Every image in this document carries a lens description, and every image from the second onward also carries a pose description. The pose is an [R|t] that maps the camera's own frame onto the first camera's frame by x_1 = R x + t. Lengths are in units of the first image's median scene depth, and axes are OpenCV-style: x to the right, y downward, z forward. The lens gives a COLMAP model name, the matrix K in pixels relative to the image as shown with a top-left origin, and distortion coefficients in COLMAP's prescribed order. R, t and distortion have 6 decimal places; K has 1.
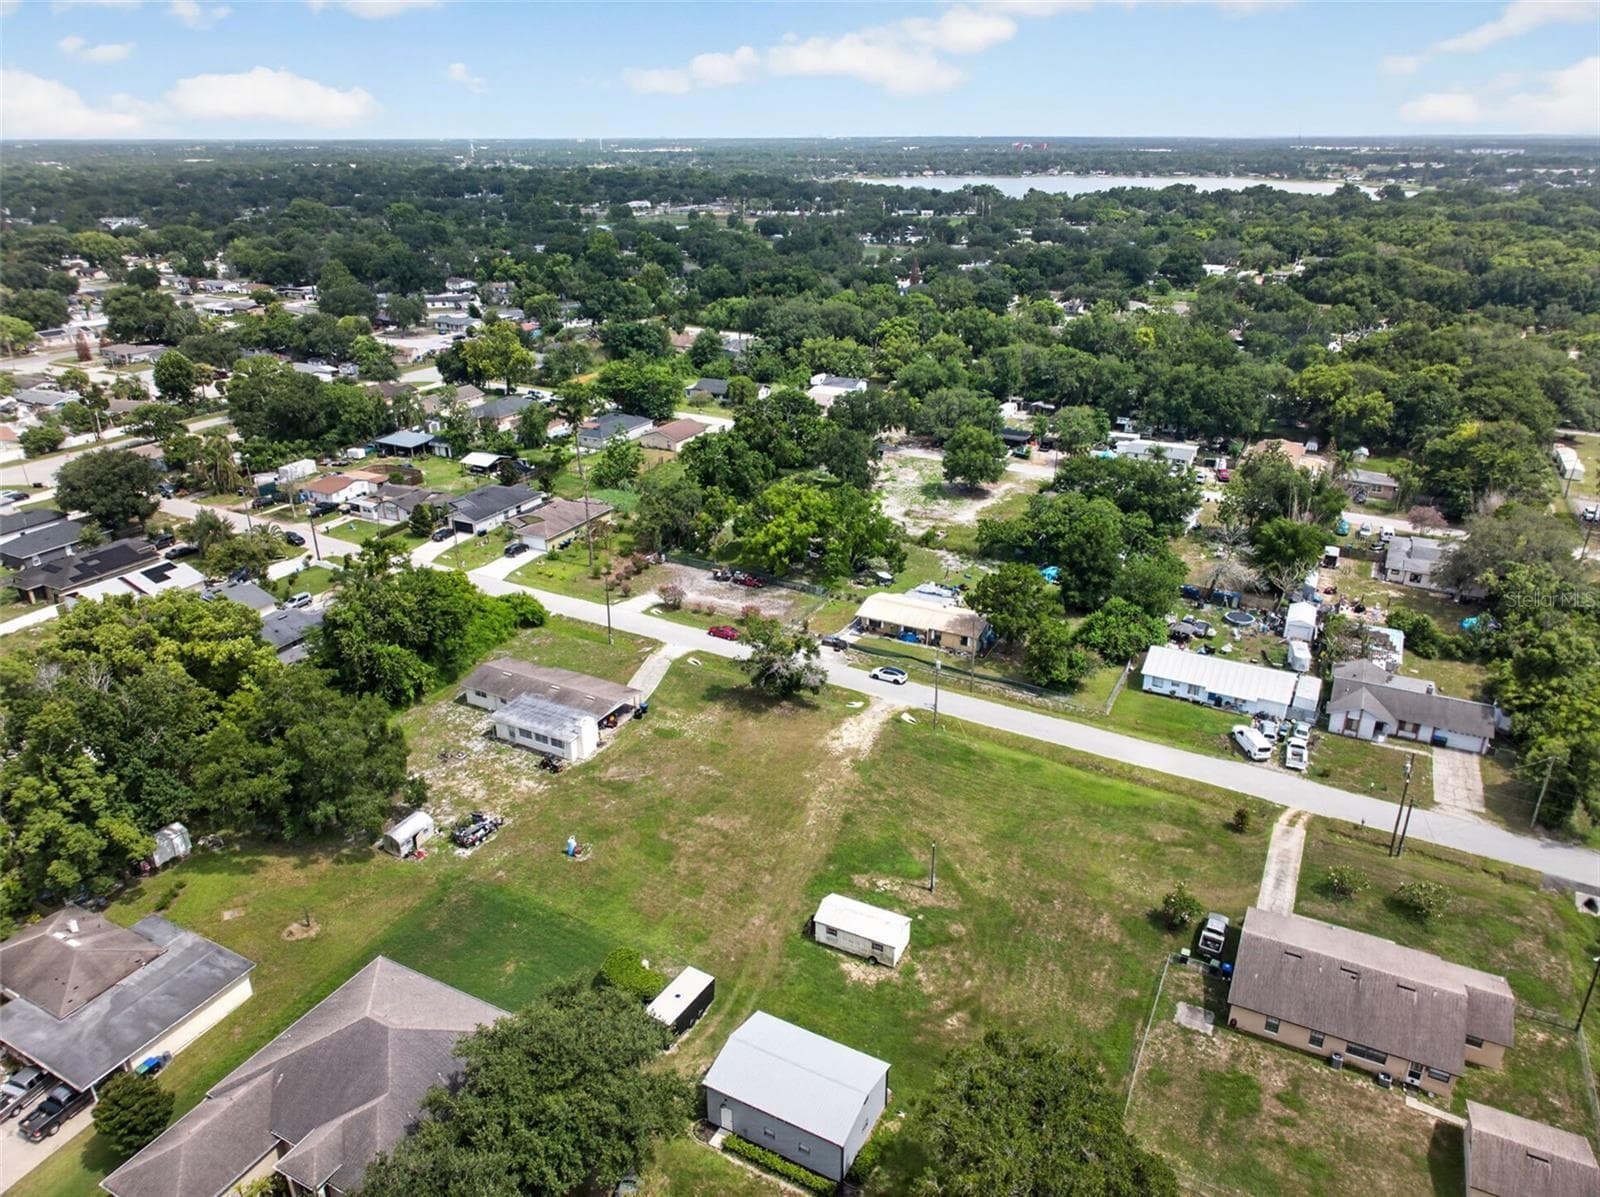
lens RADIAL K [[1088.1, 0, 799.7], [0, 1088.1, 588.5], [0, 0, 1]] dist [-0.002149, 0.000275]
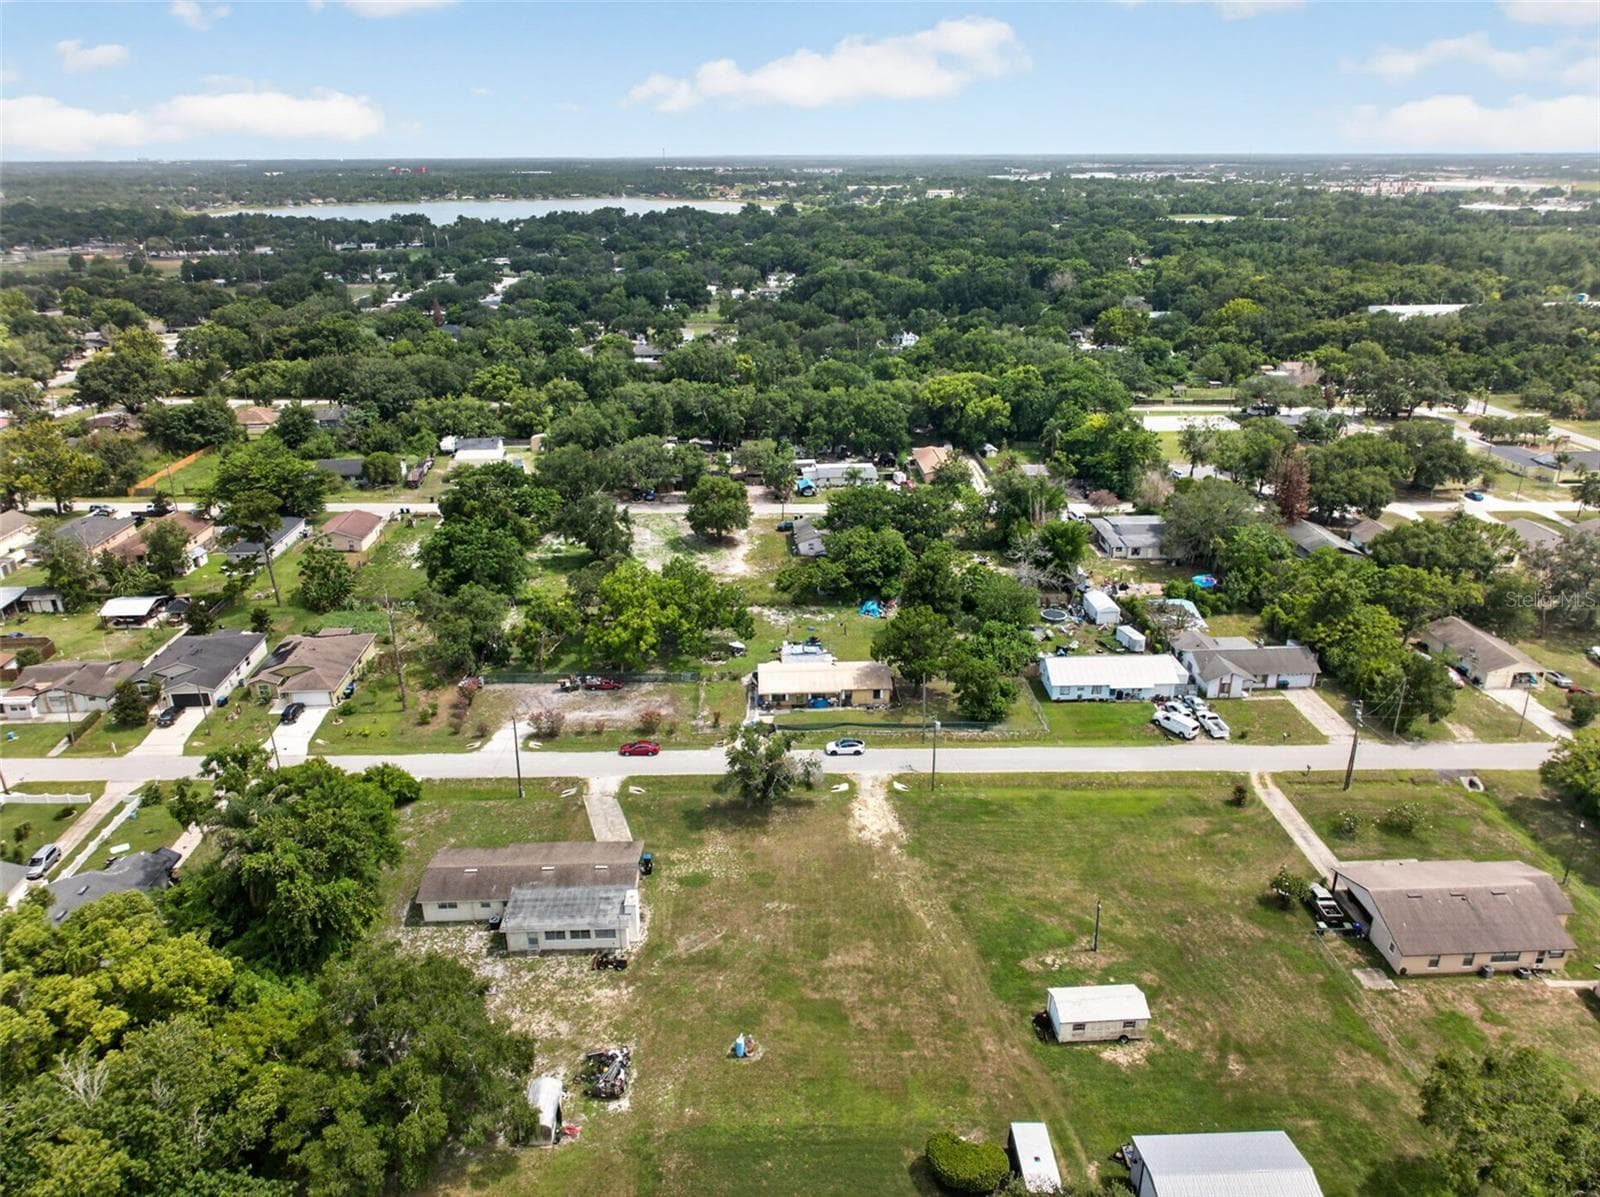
lens RADIAL K [[1088.1, 0, 800.0], [0, 1088.1, 597.3], [0, 0, 1]] dist [-0.002149, 0.000275]
pose [[0.863450, -0.192518, 0.466251, -0.364866], [0.197357, 0.979556, 0.038979, -0.093718], [-0.464224, 0.058361, 0.883793, 0.157129]]
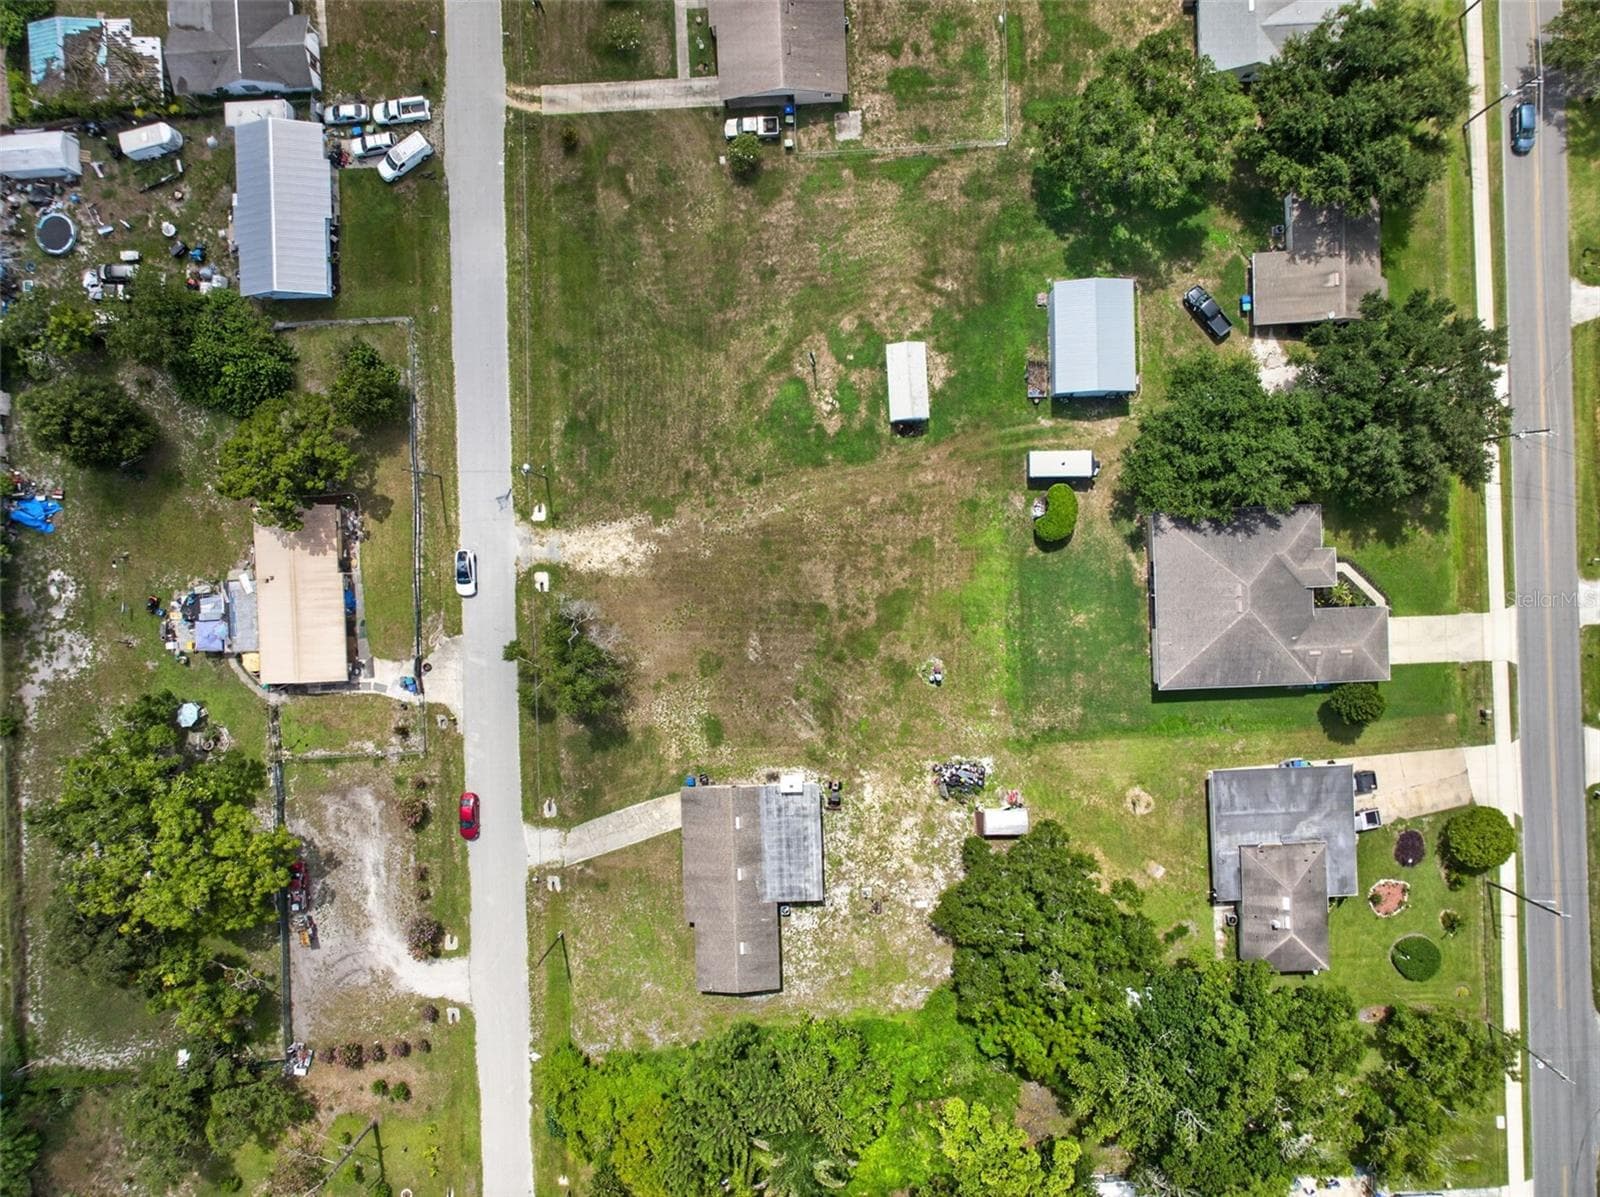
lens RADIAL K [[1088.1, 0, 795.2], [0, 1088.1, 599.5], [0, 0, 1]] dist [-0.002149, 0.000275]
pose [[-0.499835, -0.866118, -0.002200, -0.053782], [0.354784, -0.207061, 0.911731, -0.558607], [-0.790123, 0.454935, 0.410781, 0.472148]]
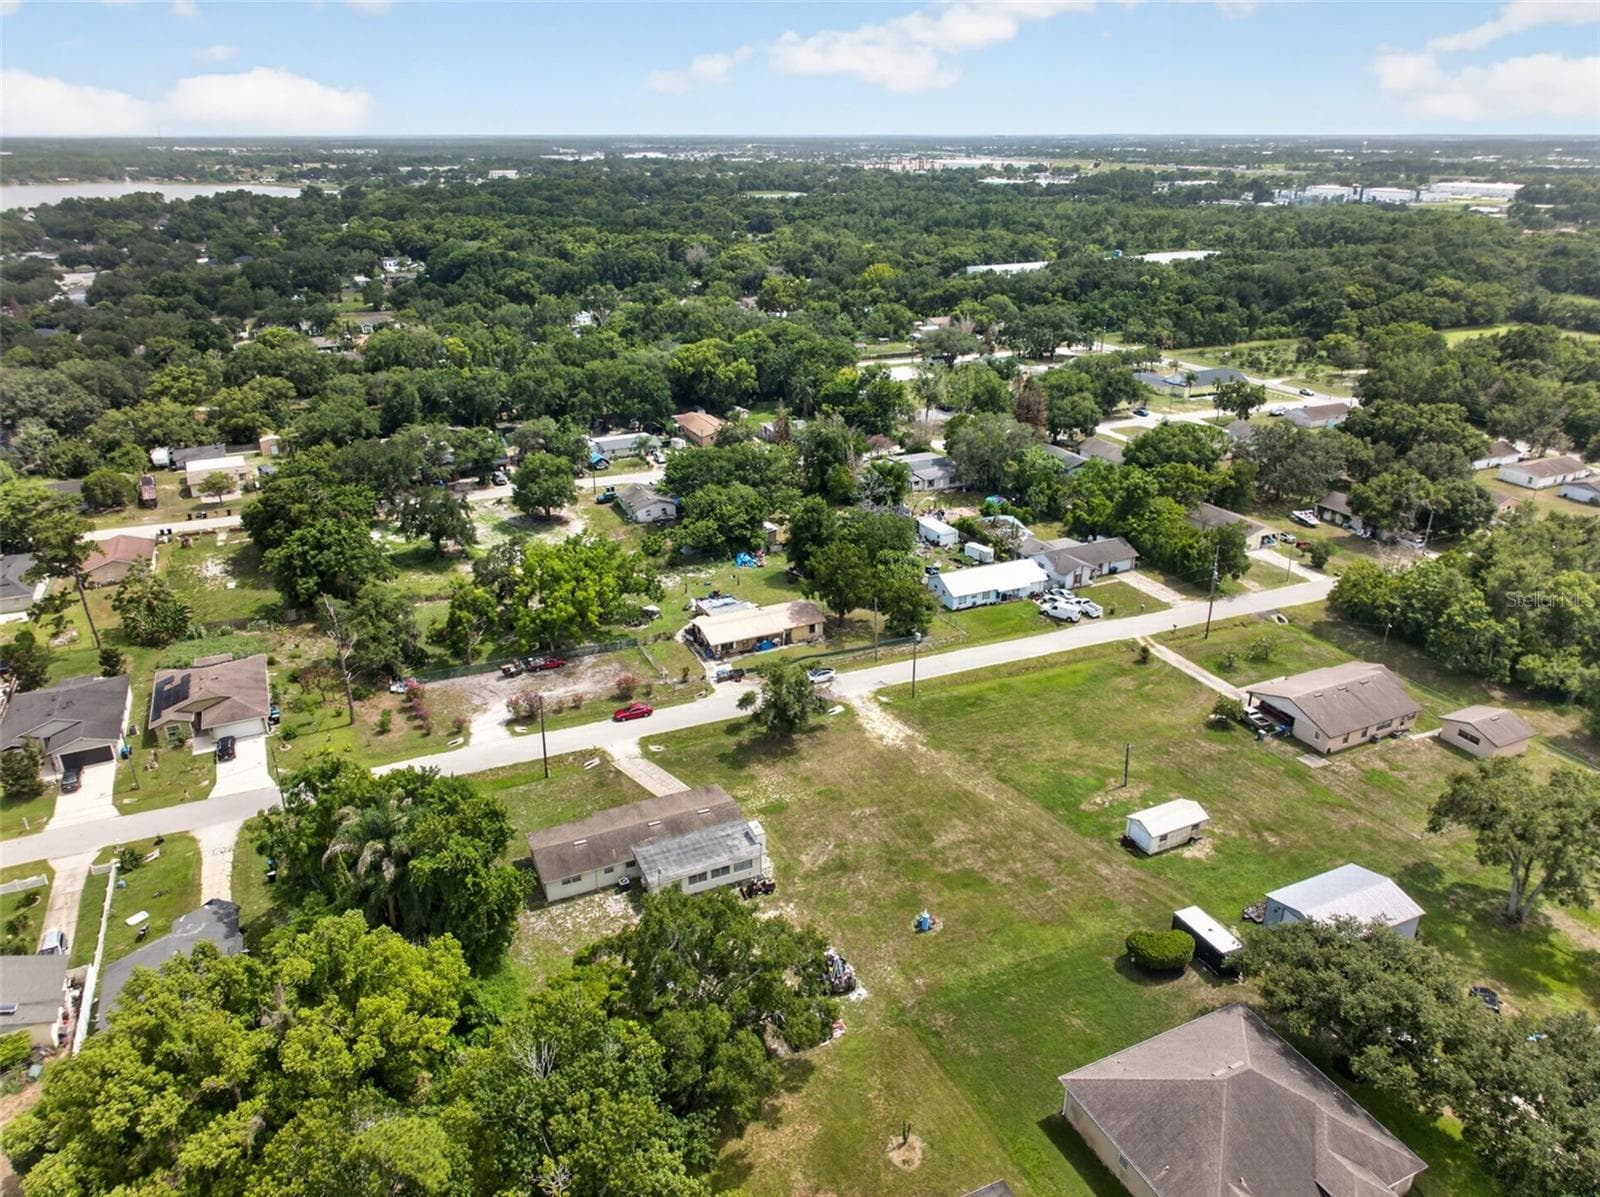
lens RADIAL K [[1088.1, 0, 801.5], [0, 1088.1, 594.6], [0, 0, 1]] dist [-0.002149, 0.000275]
pose [[0.605565, -0.308962, 0.733372, -0.644475], [0.305514, 0.941198, 0.144246, -0.144397], [-0.734815, 0.136704, 0.664349, 0.306454]]
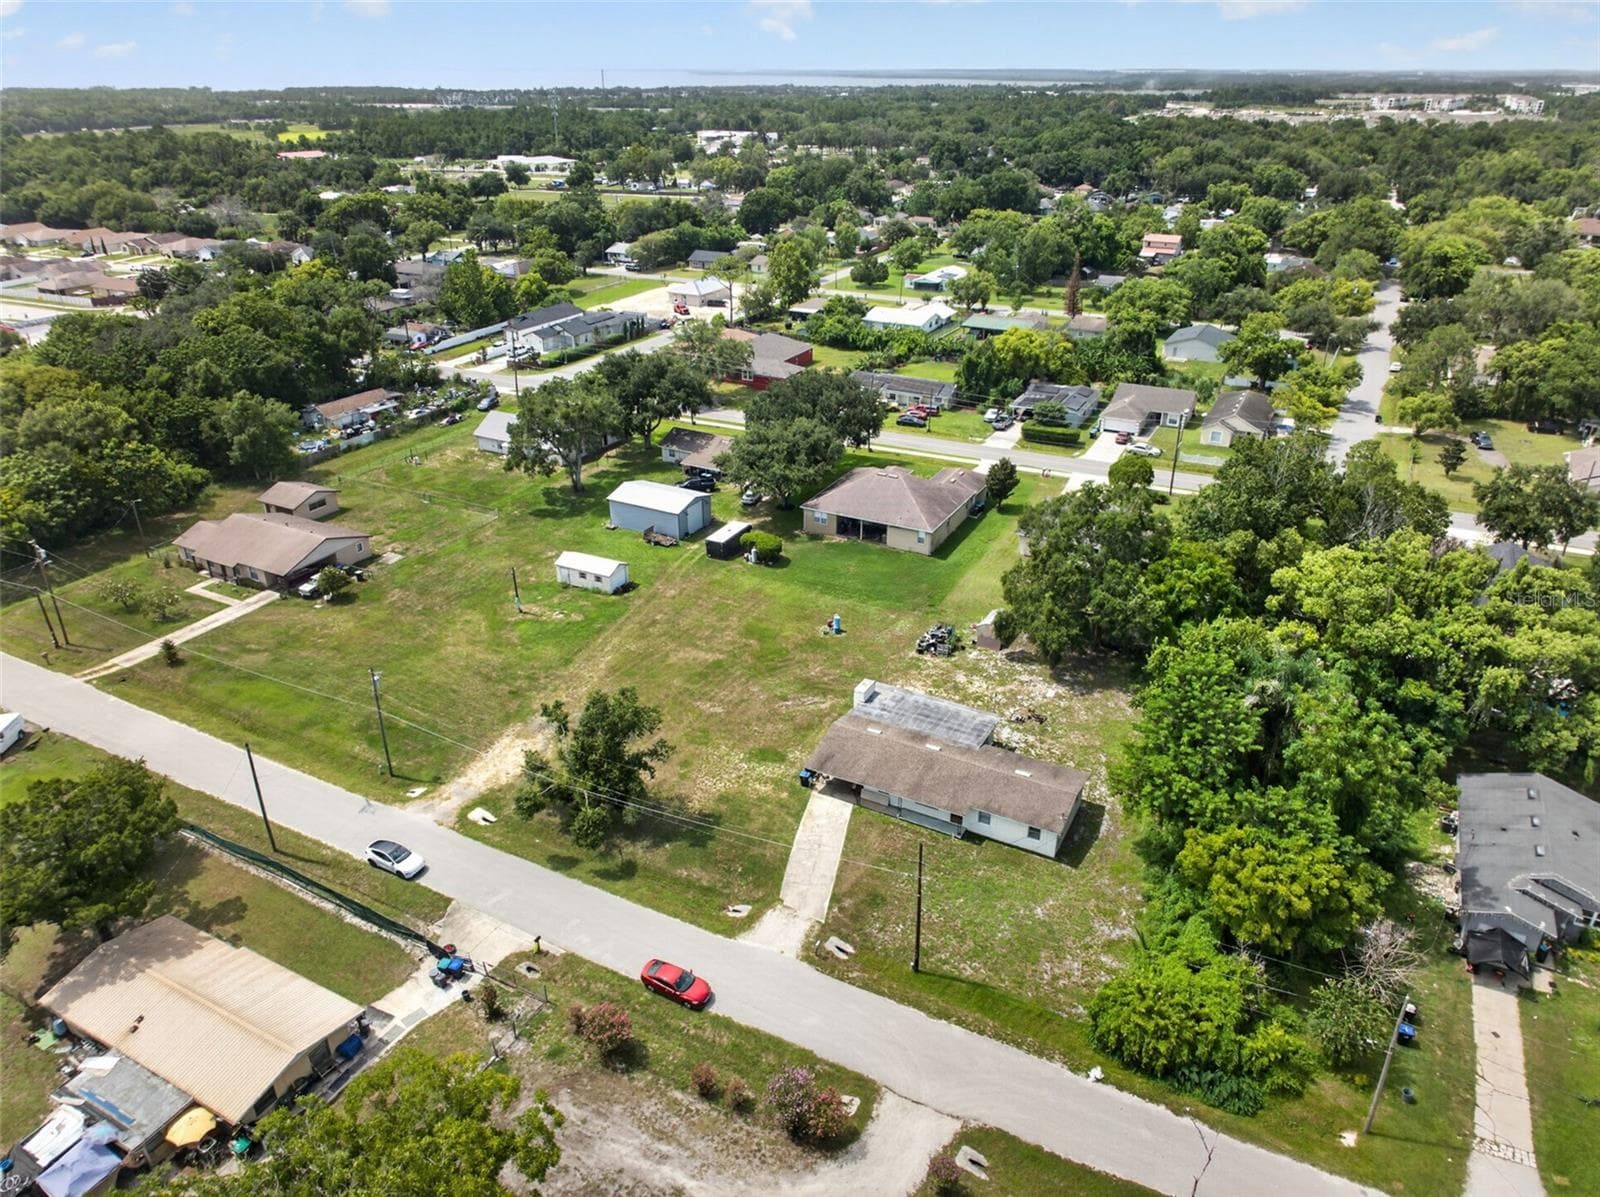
lens RADIAL K [[1088.1, 0, 800.2], [0, 1088.1, 603.0], [0, 0, 1]] dist [-0.002149, 0.000275]
pose [[-0.999994, 0.000835, 0.003364, -0.130532], [0.003093, 0.652913, 0.757426, -0.433105], [-0.001564, 0.757432, -0.652912, 1.239931]]
